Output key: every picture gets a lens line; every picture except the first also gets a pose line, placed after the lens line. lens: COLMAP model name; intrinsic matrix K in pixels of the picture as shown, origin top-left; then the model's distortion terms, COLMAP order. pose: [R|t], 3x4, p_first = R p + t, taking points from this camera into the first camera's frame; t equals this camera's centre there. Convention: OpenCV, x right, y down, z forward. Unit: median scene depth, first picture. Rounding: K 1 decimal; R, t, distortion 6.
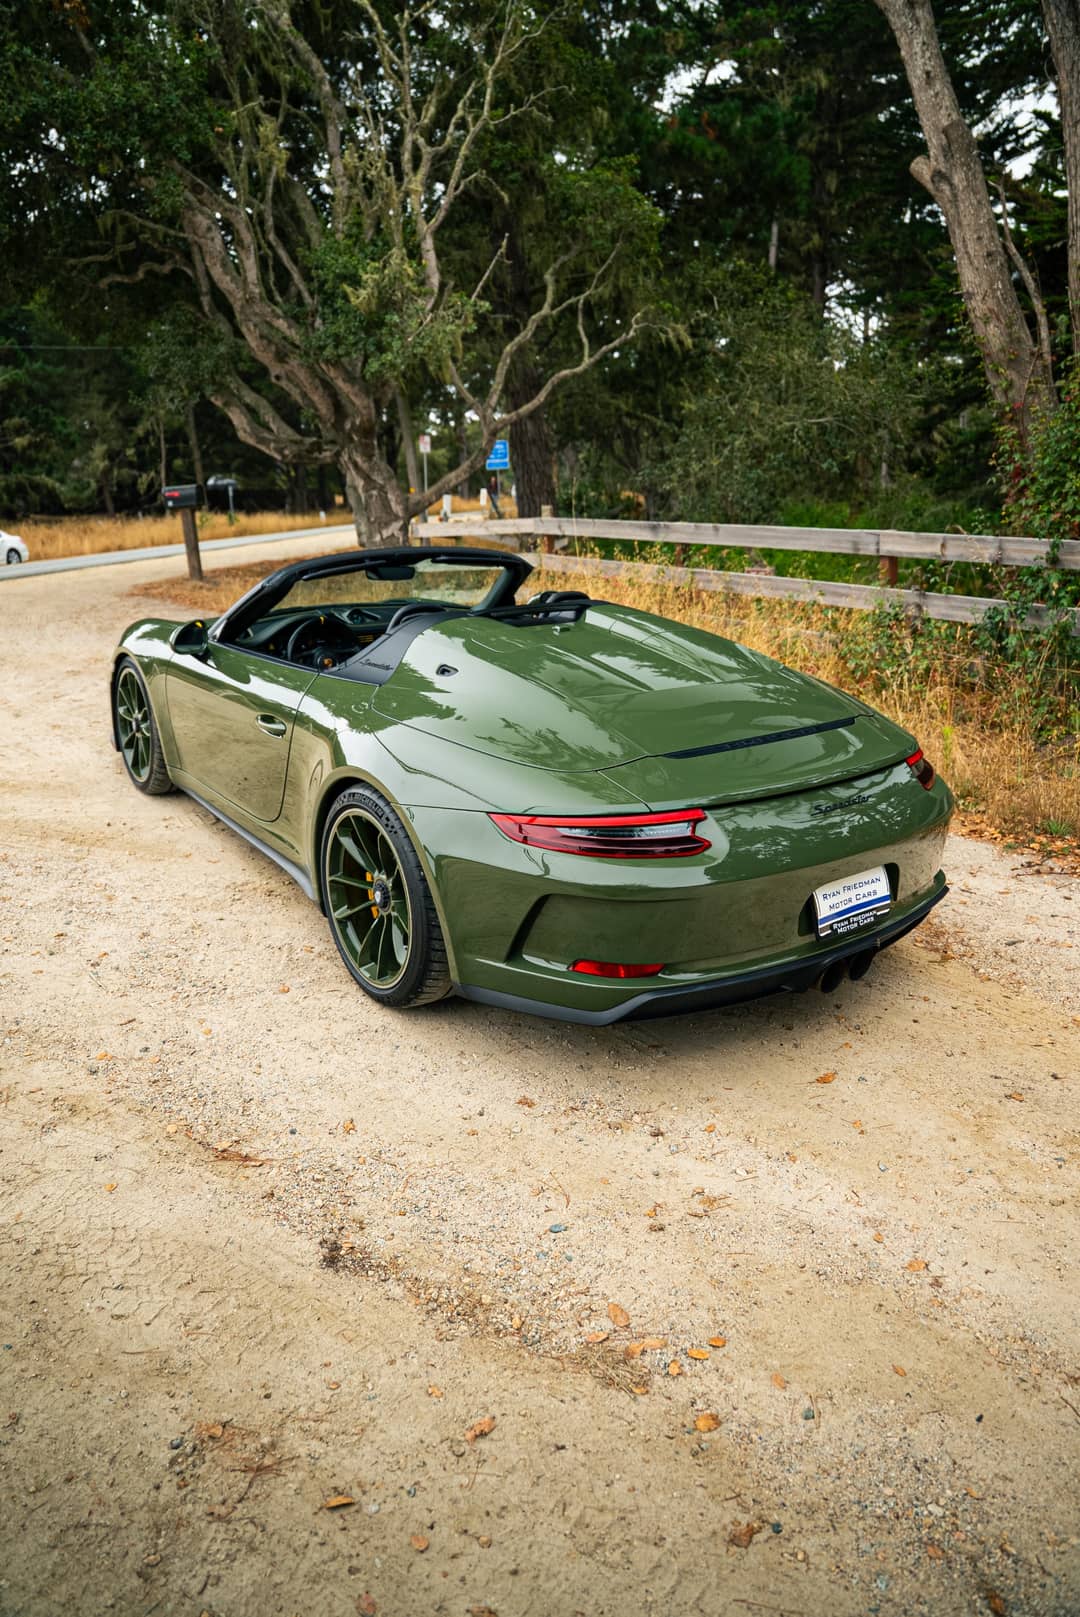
lens RADIAL K [[1161.7, 0, 540.0], [0, 1161.7, 808.5], [0, 0, 1]] dist [-0.147801, 0.121408]
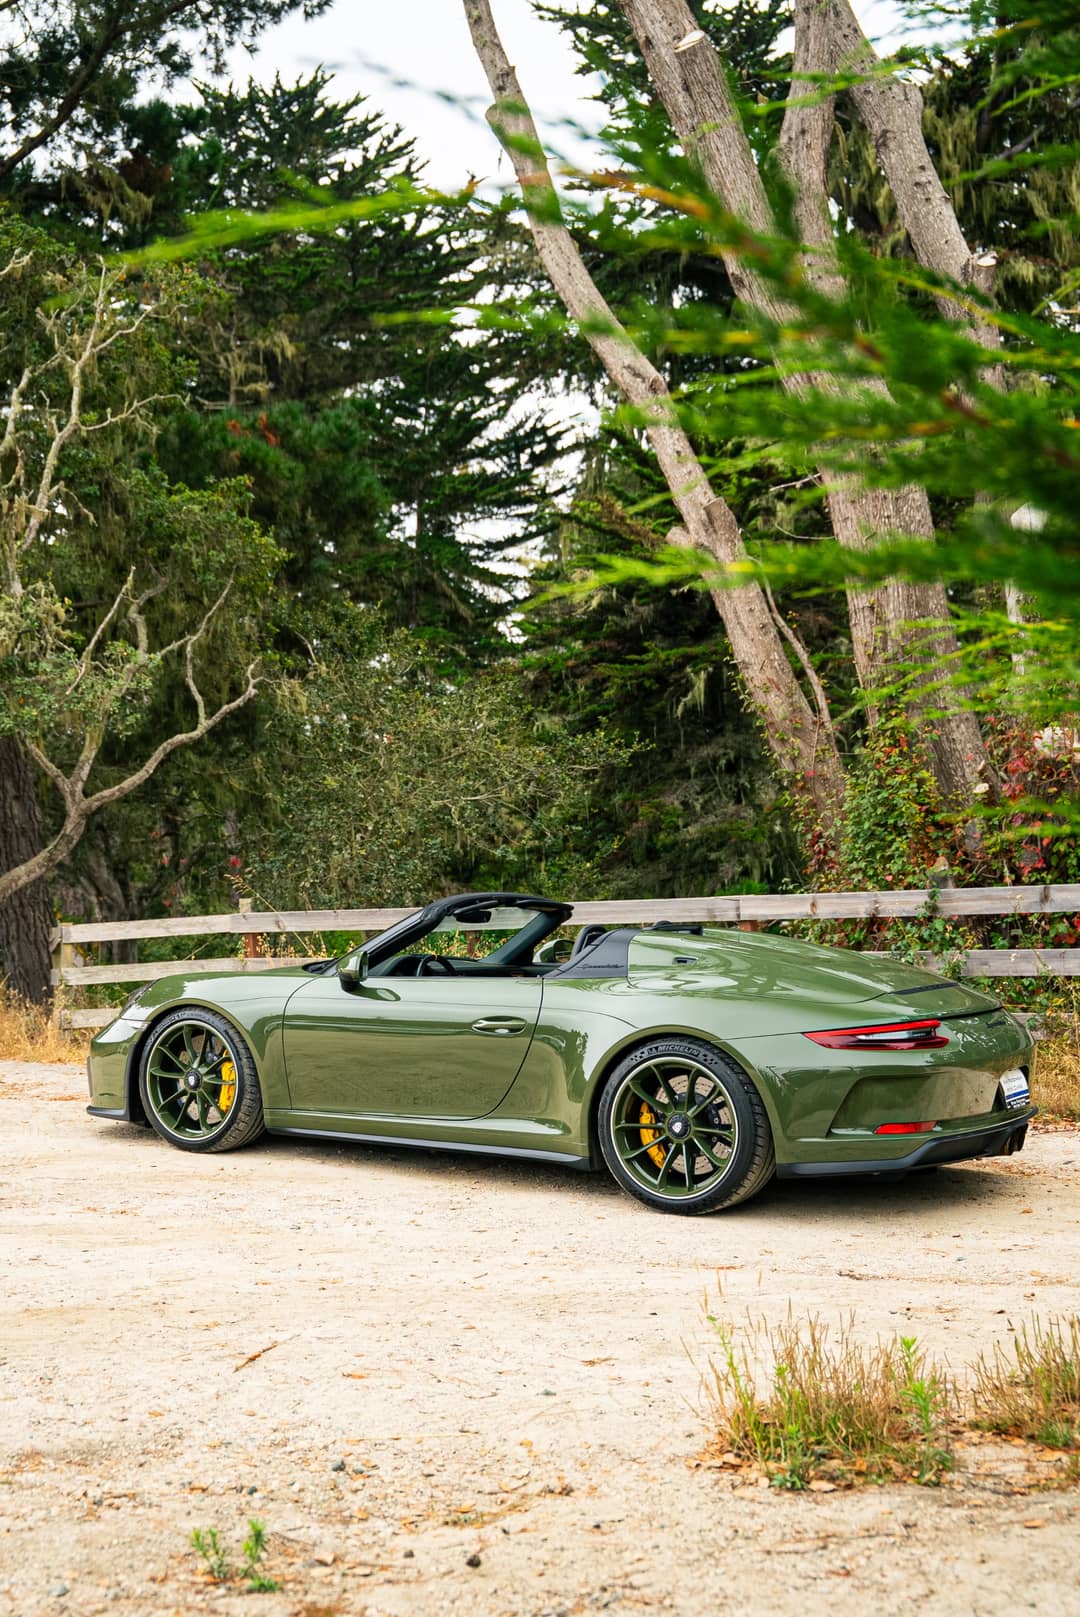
lens RADIAL K [[1999.0, 0, 540.0], [0, 1999.0, 808.5], [0, 0, 1]] dist [0.026989, 0.008909]
pose [[0.918617, 0.004729, 0.395120, -0.319085], [0.123841, 0.946106, -0.299243, 0.106473], [-0.375240, 0.323822, 0.868524, -0.272827]]
